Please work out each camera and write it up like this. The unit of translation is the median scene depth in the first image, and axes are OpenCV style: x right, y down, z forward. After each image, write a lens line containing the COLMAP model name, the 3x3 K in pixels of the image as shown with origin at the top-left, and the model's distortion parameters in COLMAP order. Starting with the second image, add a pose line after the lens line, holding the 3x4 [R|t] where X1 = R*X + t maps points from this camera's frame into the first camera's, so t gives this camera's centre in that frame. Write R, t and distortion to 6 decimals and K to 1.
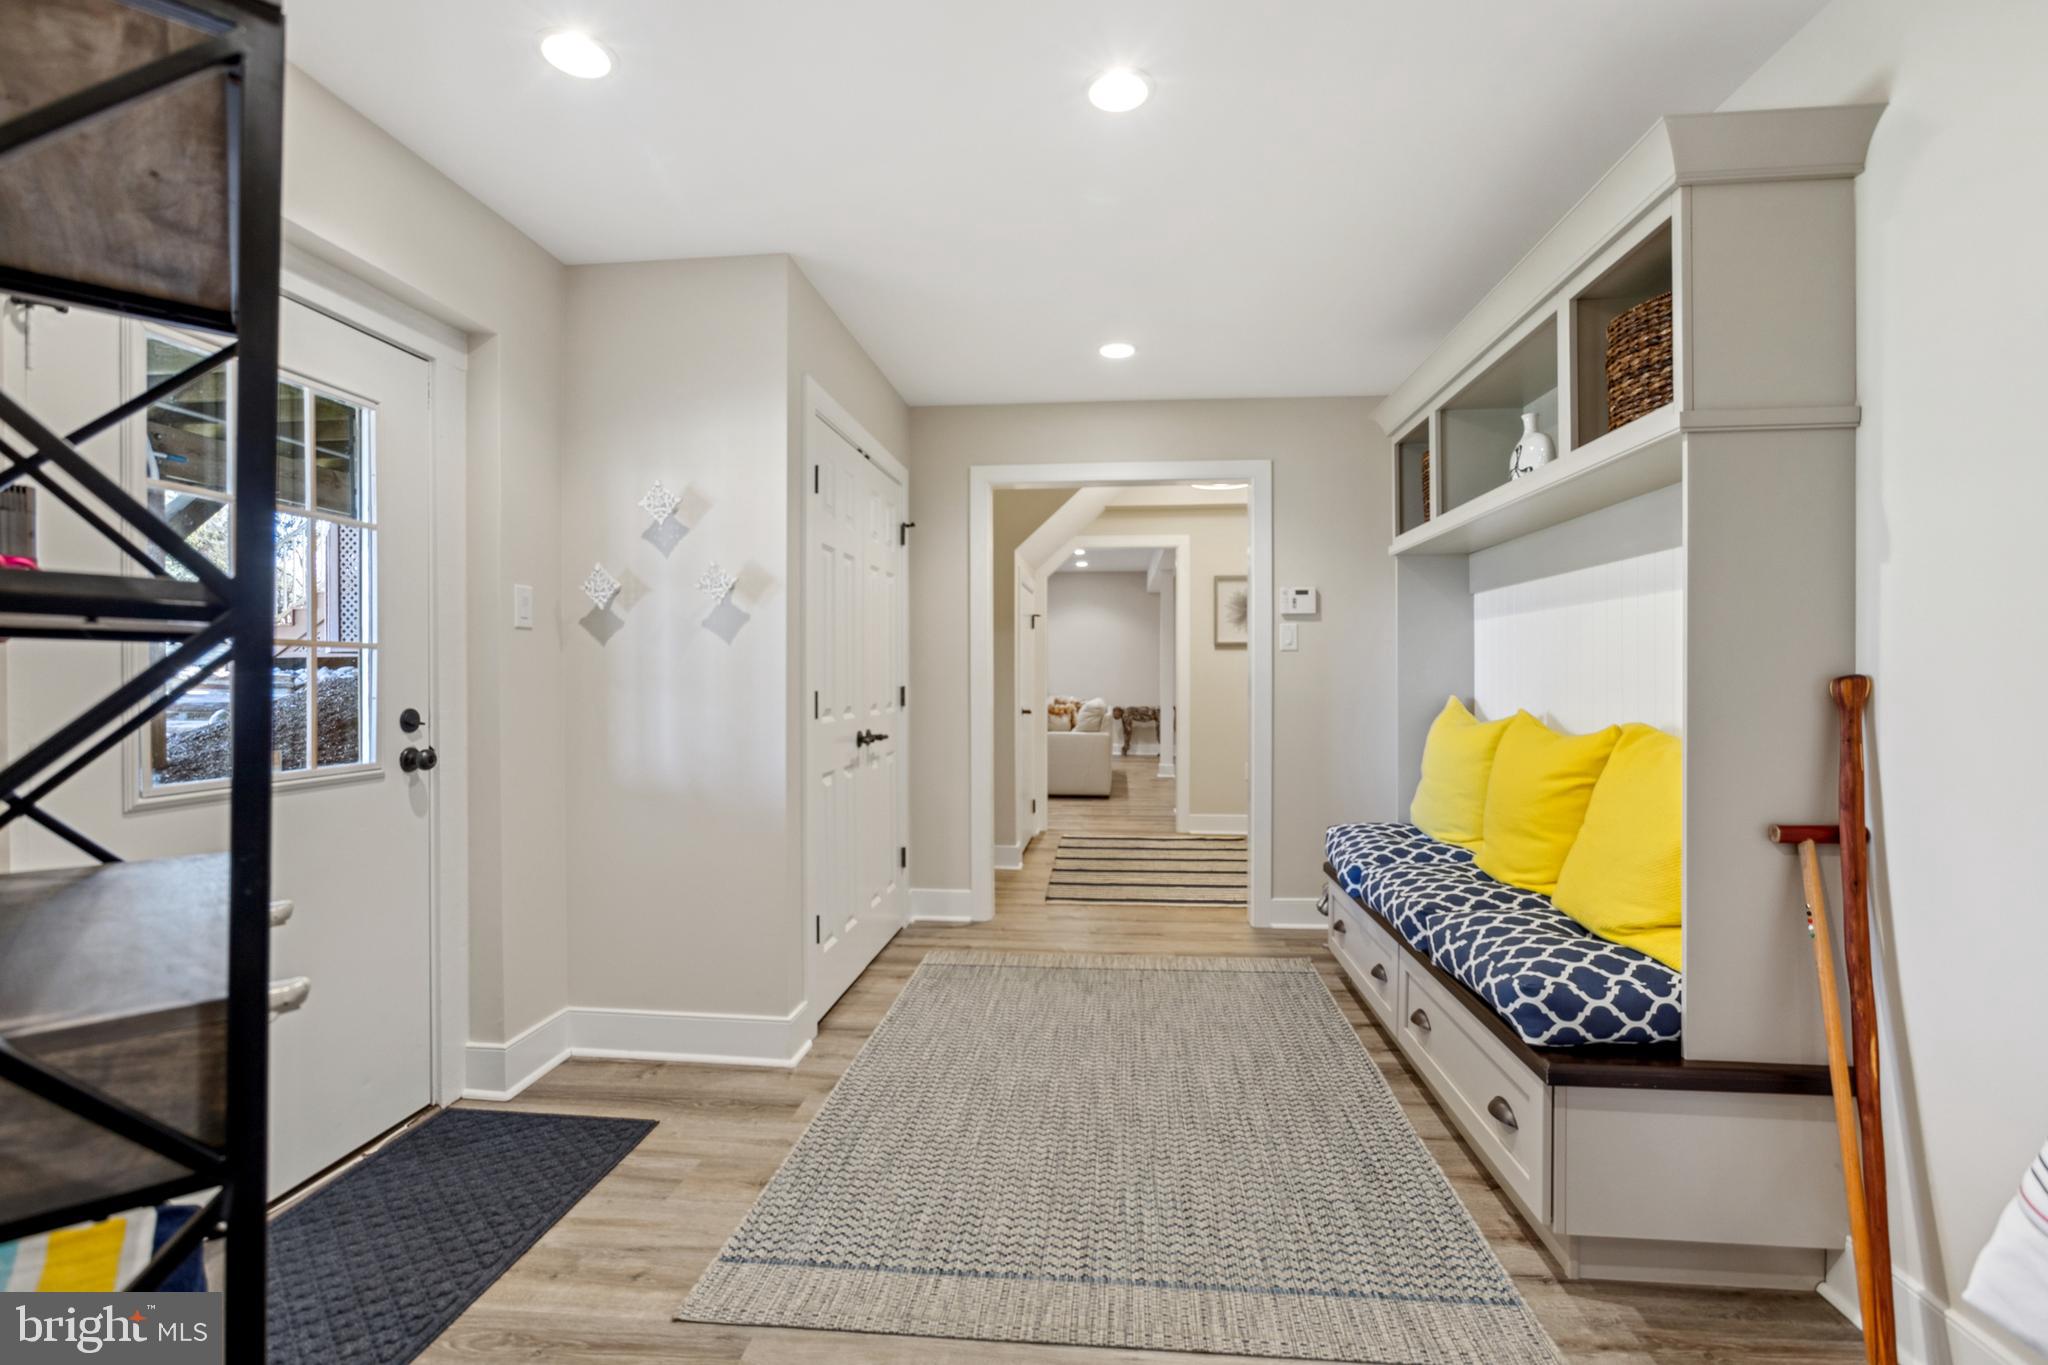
lens RADIAL K [[911.0, 0, 1028.4], [0, 911.0, 677.0], [0, 0, 1]] dist [-0.004173, 0.004457]
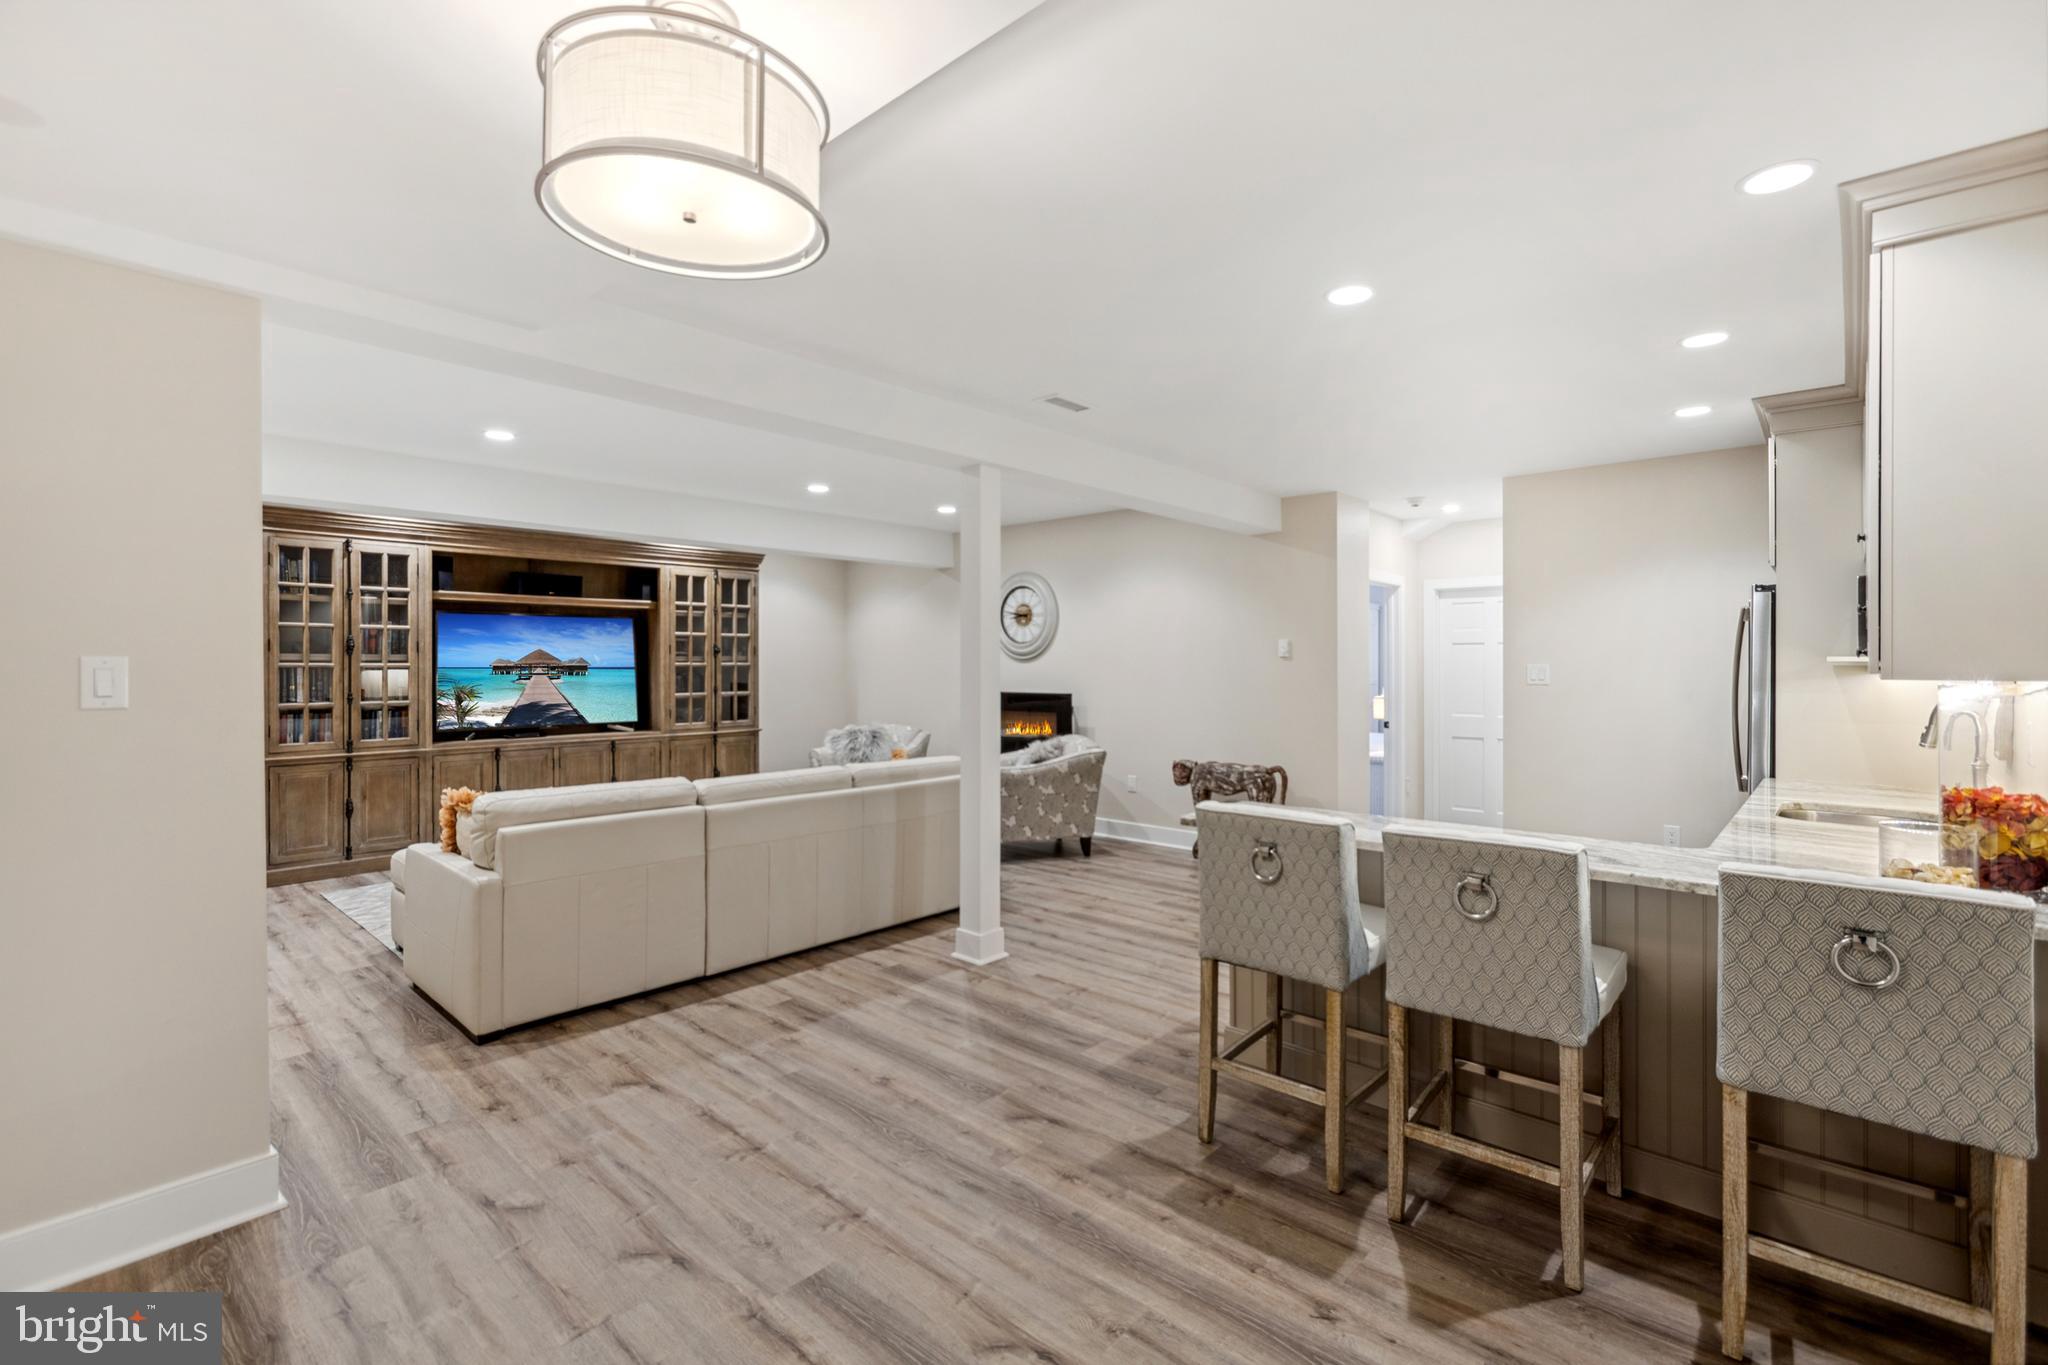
lens RADIAL K [[911.0, 0, 1025.8], [0, 911.0, 672.9], [0, 0, 1]] dist [-0.004173, 0.004457]
pose [[0.798687, 0.008211, -0.601691, 0.336349], [-0.003466, 0.999953, 0.009044, -0.021285], [0.601737, -0.005138, 0.798678, 0.534986]]
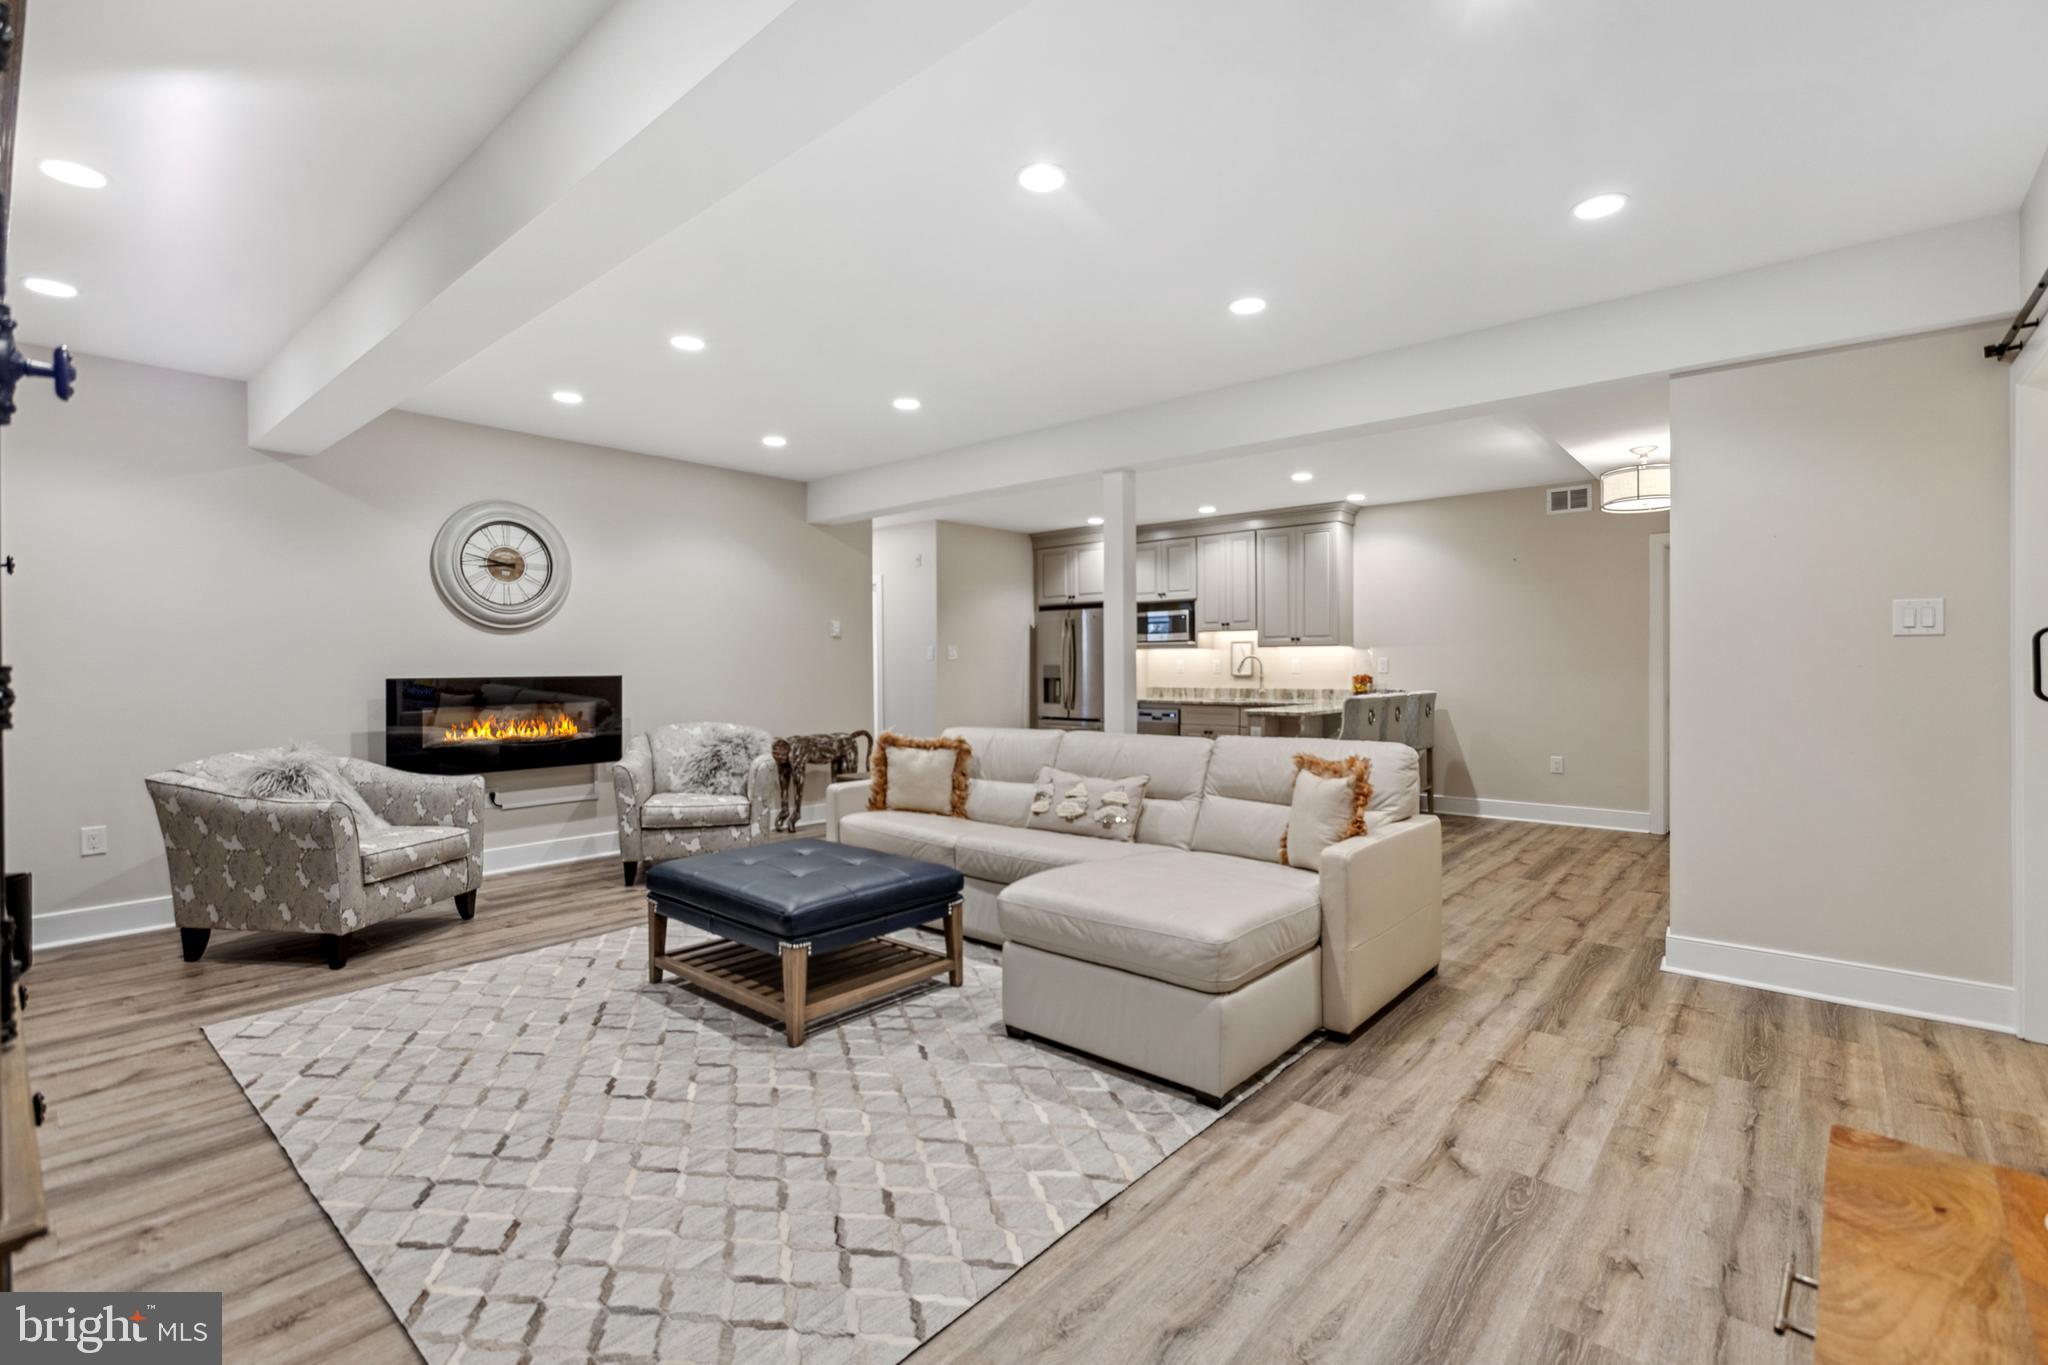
lens RADIAL K [[911.0, 0, 1038.2], [0, 911.0, 674.0], [0, 0, 1]] dist [-0.004173, 0.004457]
pose [[0.575659, -0.007084, 0.817659, -0.238281], [0.006366, 0.999971, 0.004182, -0.004799], [-0.817665, 0.002798, 0.575687, 0.587250]]
